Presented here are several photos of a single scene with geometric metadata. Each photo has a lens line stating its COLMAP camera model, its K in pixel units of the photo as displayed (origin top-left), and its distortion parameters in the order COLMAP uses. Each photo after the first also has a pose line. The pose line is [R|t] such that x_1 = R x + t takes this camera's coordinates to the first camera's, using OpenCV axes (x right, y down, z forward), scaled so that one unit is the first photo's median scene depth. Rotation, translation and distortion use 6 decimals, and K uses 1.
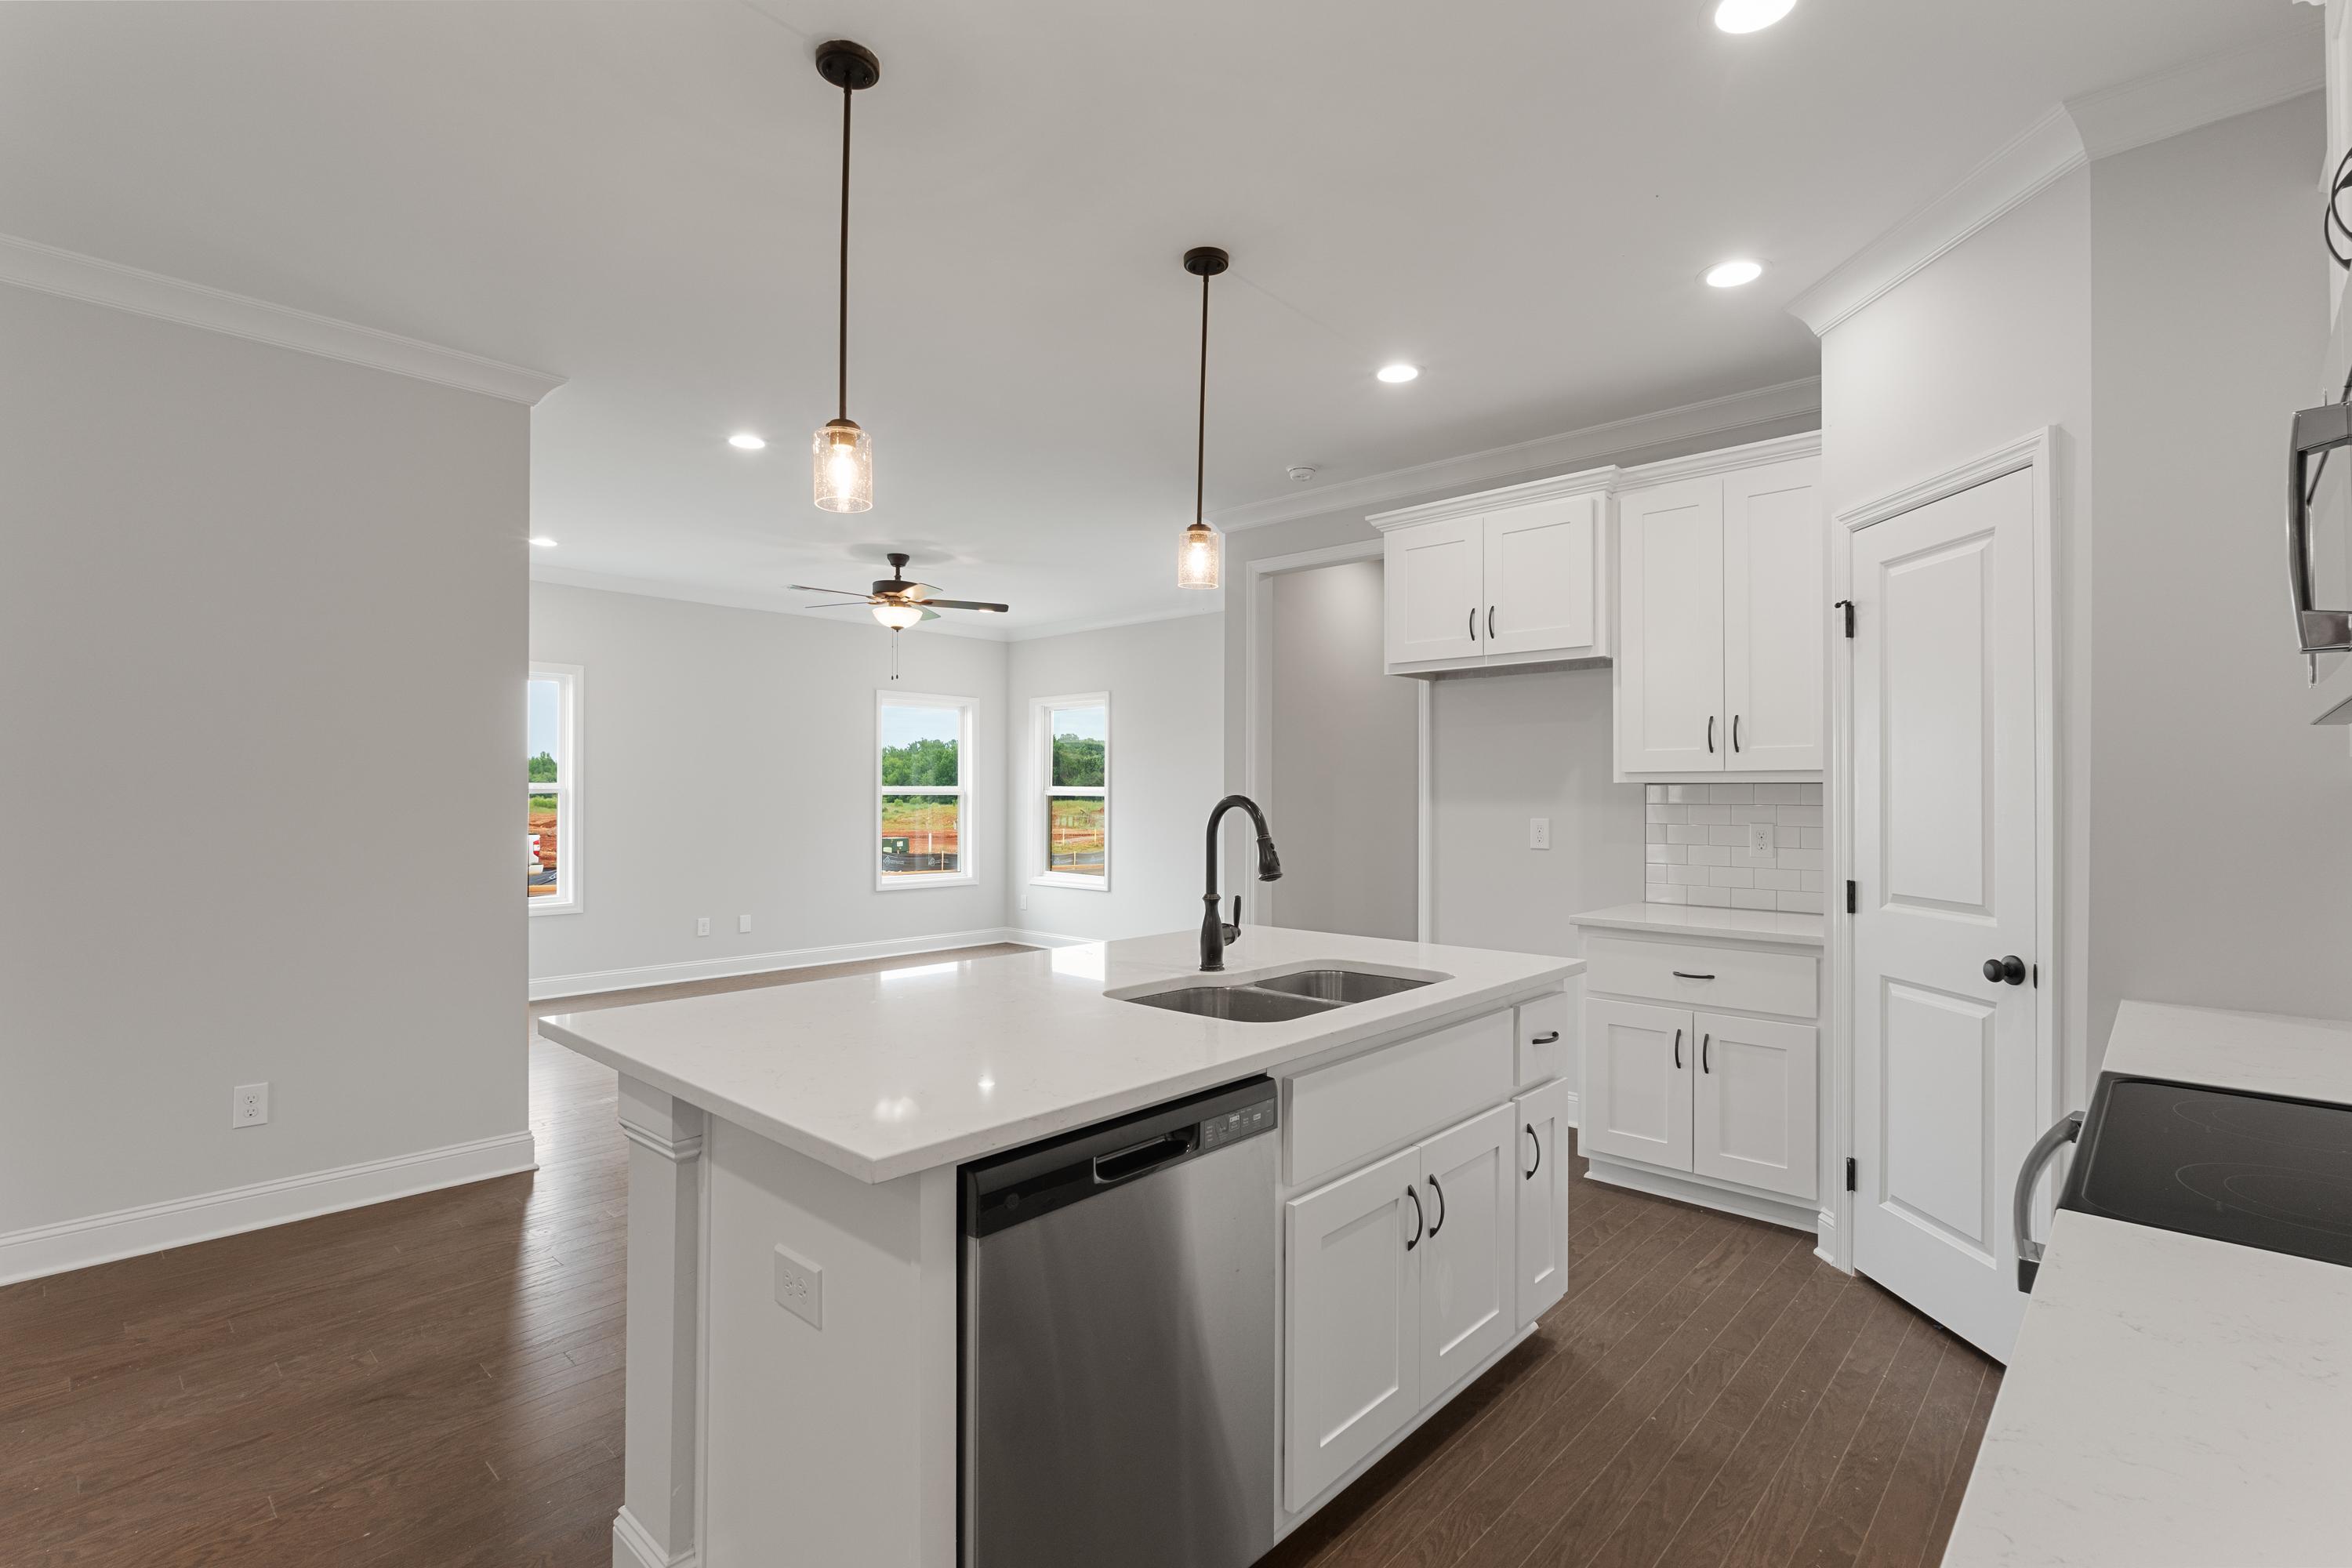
lens RADIAL K [[1090.6, 0, 1183.7], [0, 1090.6, 785.0], [0, 0, 1]] dist [0.000889, -0.000037]
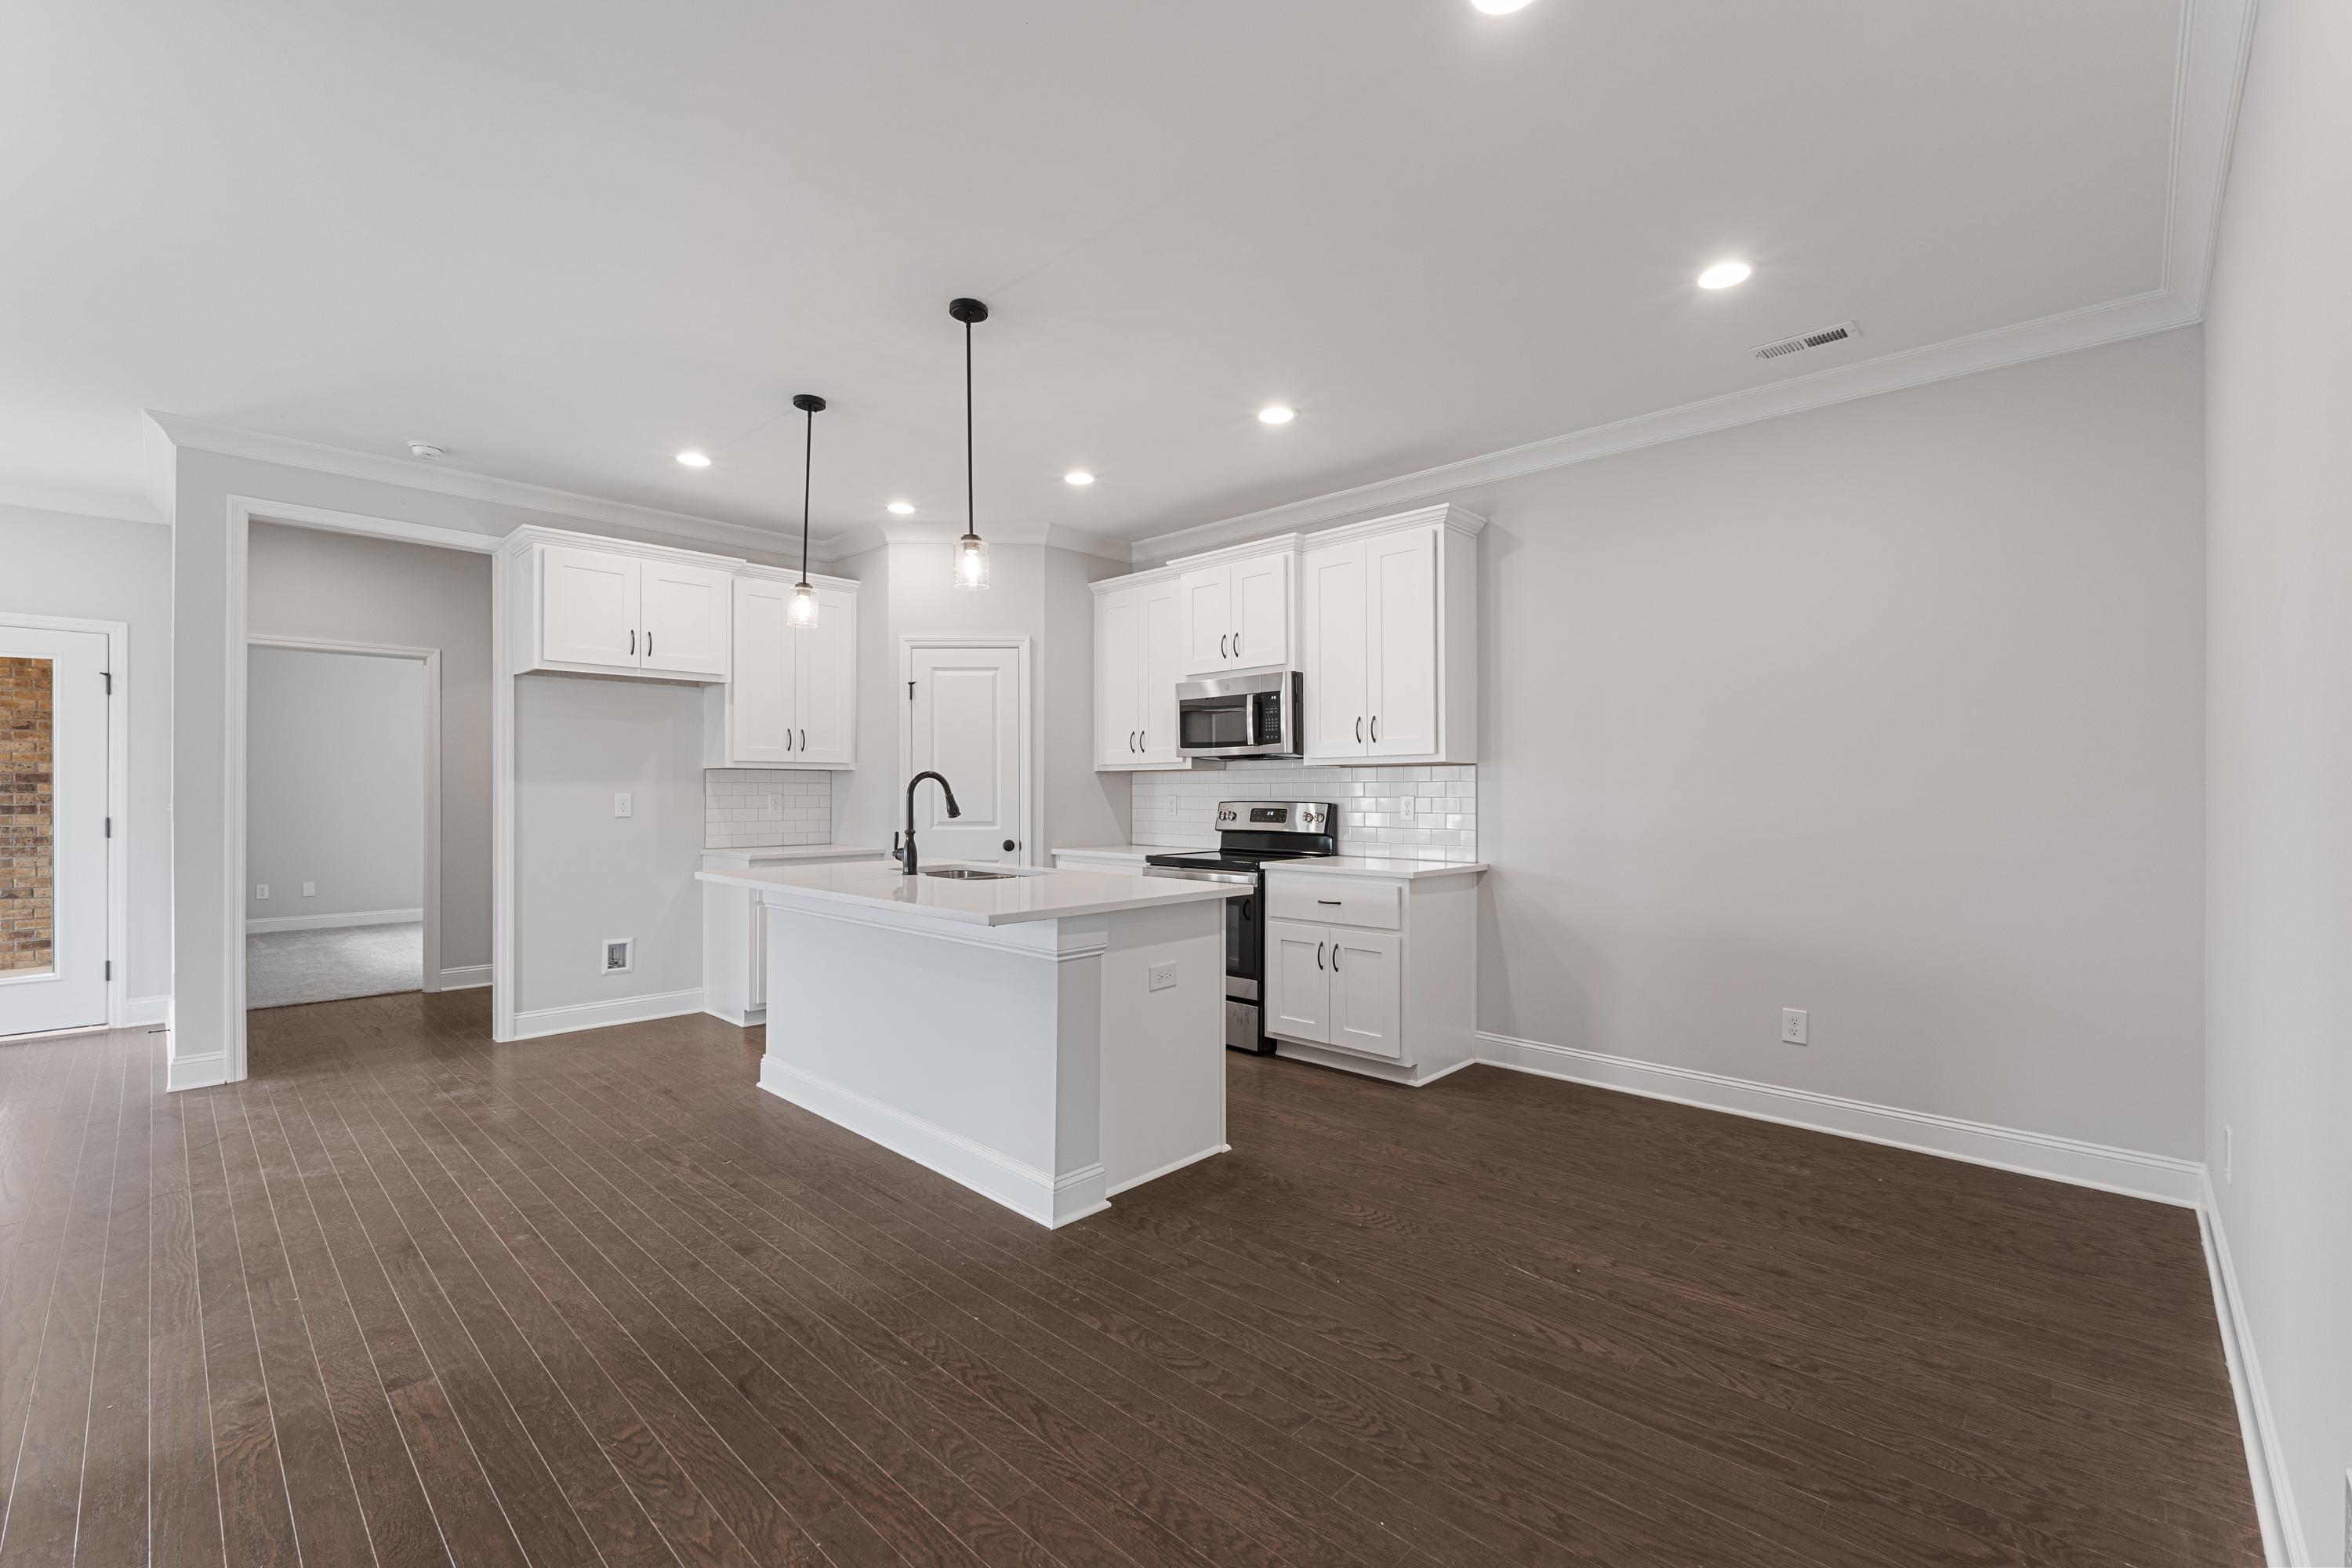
lens RADIAL K [[990.2, 0, 1168.4], [0, 990.2, 776.4], [0, 0, 1]] dist [-0.009551, 0.000082]
pose [[0.030760, 0.010865, 0.999468, -0.580202], [-0.007724, 0.999914, -0.010632, 0.012197], [-0.999497, -0.007393, 0.030841, 0.214117]]
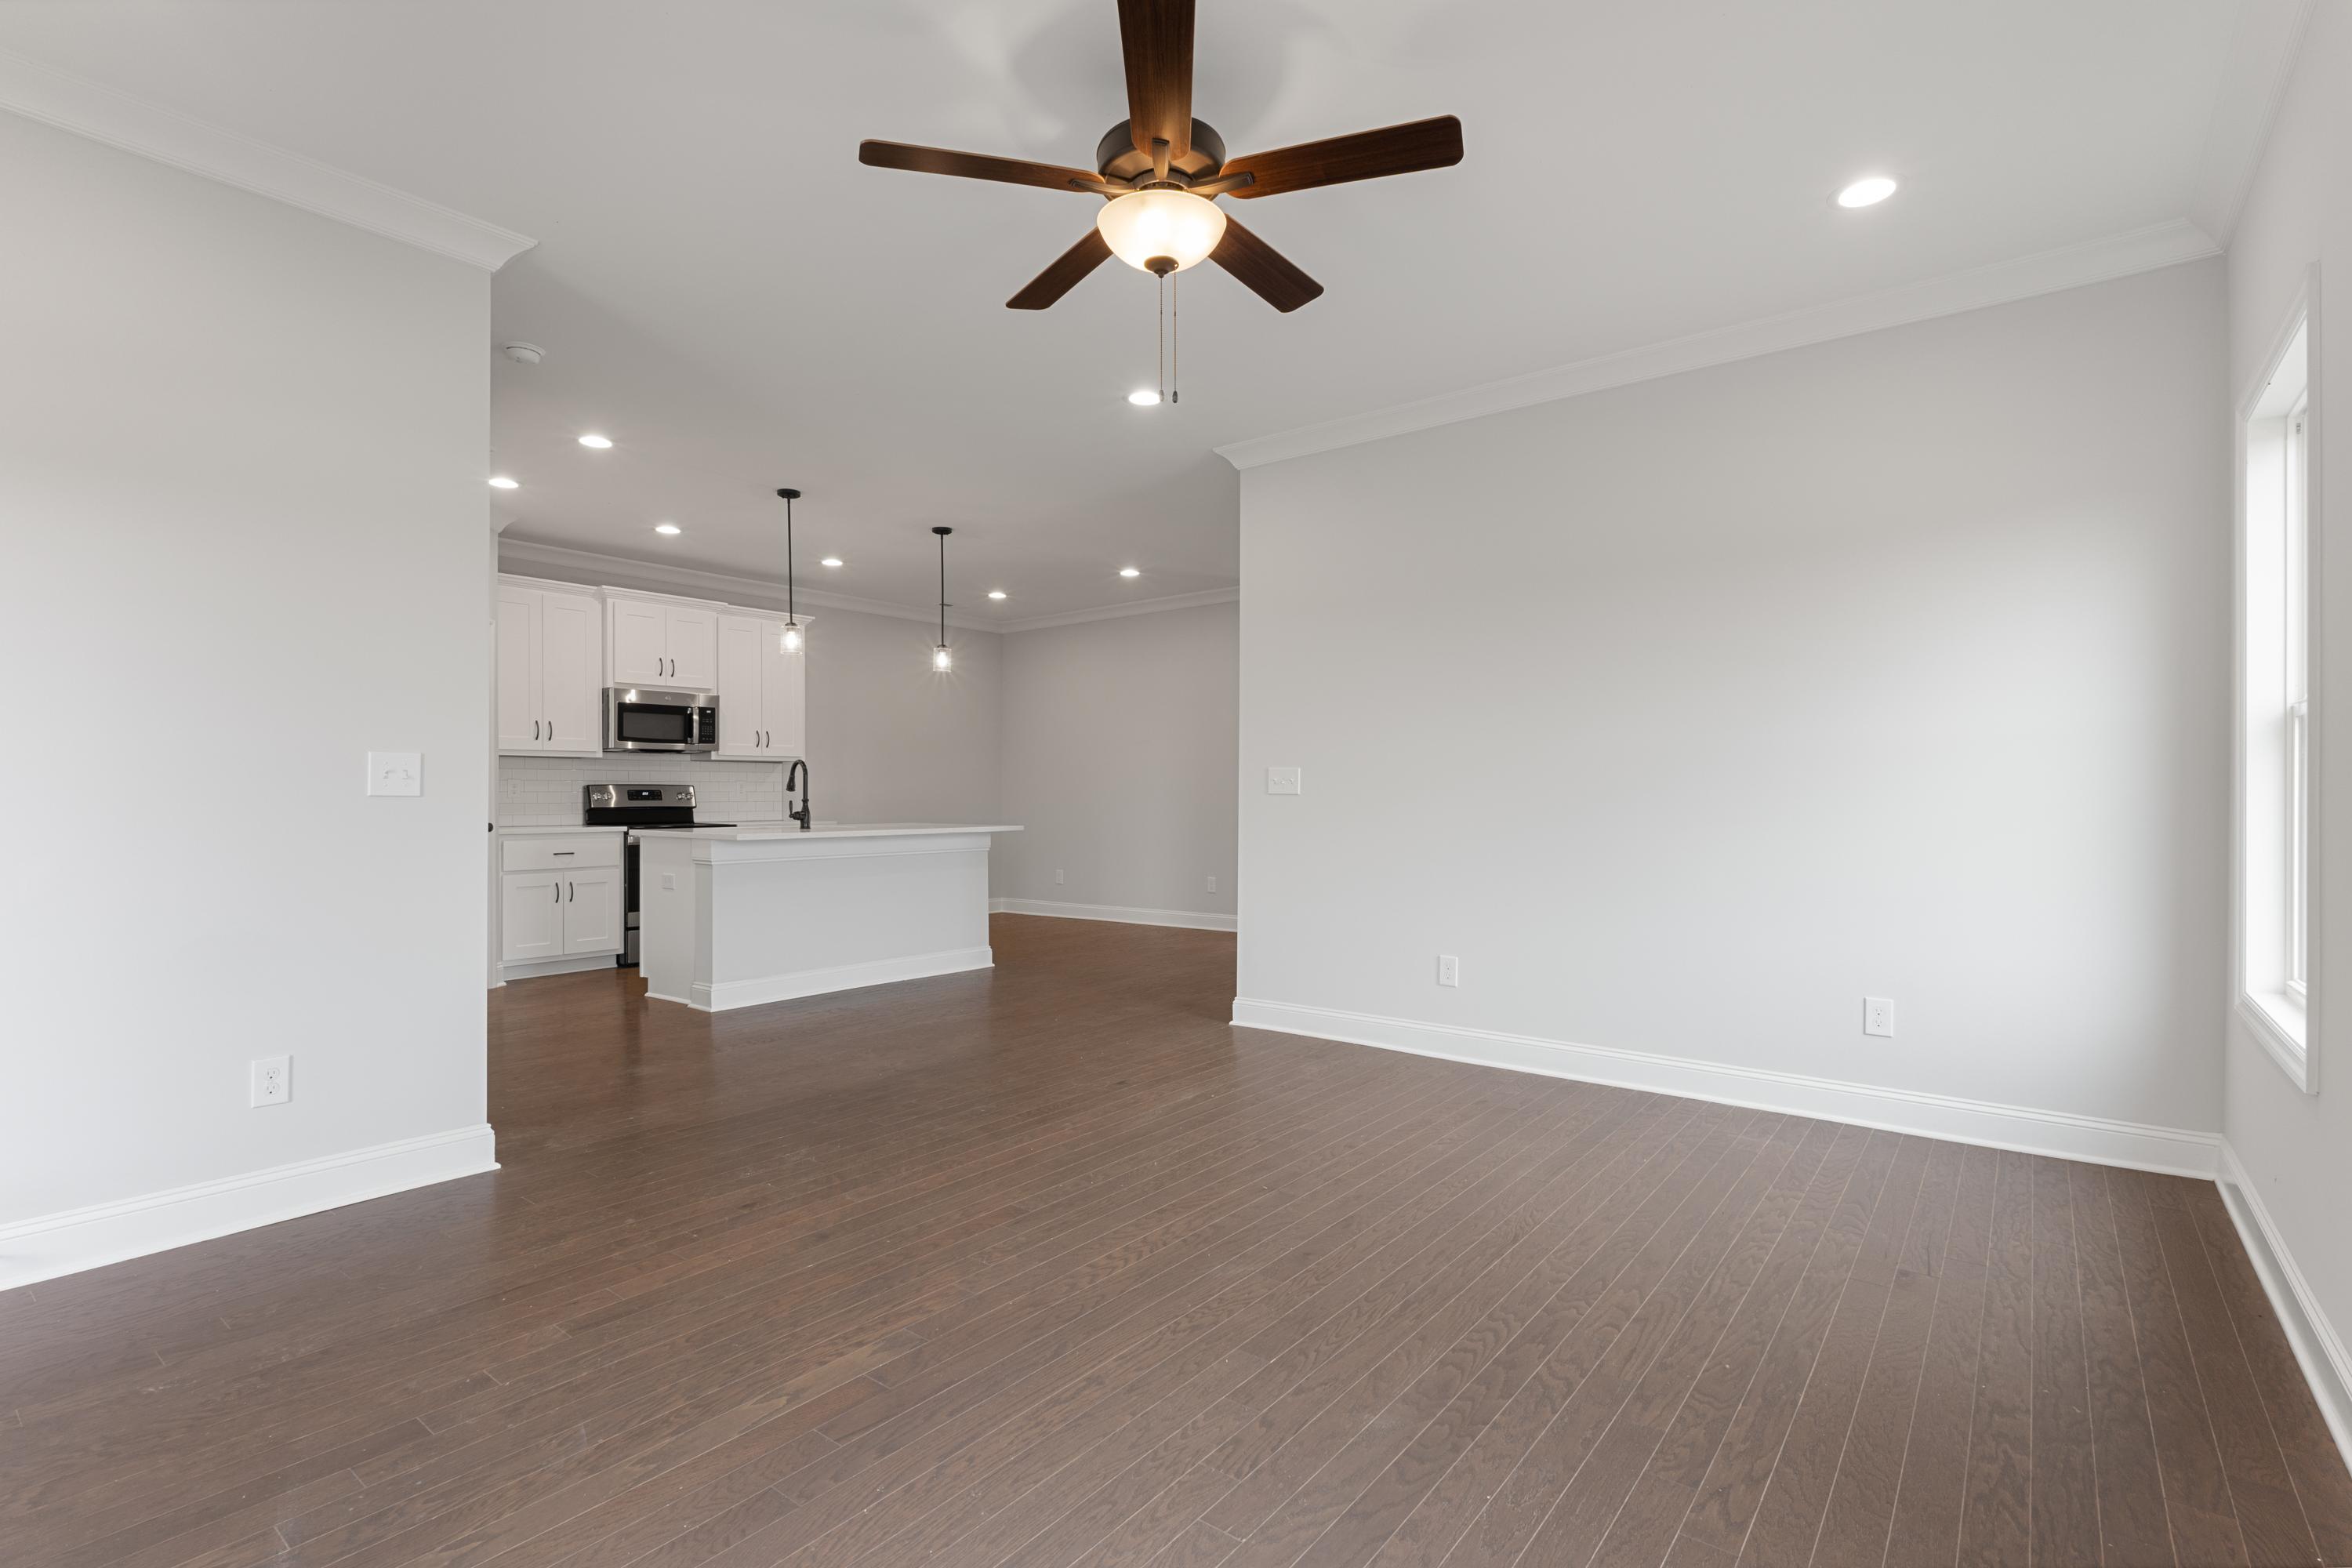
lens RADIAL K [[1113.3, 0, 1190.3], [0, 1113.3, 810.5], [0, 0, 1]] dist [-0.003519, -0.000835]
pose [[-0.996293, -0.000861, -0.086020, -0.246646], [-0.001481, 0.999973, 0.007145, 0.042095], [0.086012, 0.007246, -0.996268, 1.408656]]
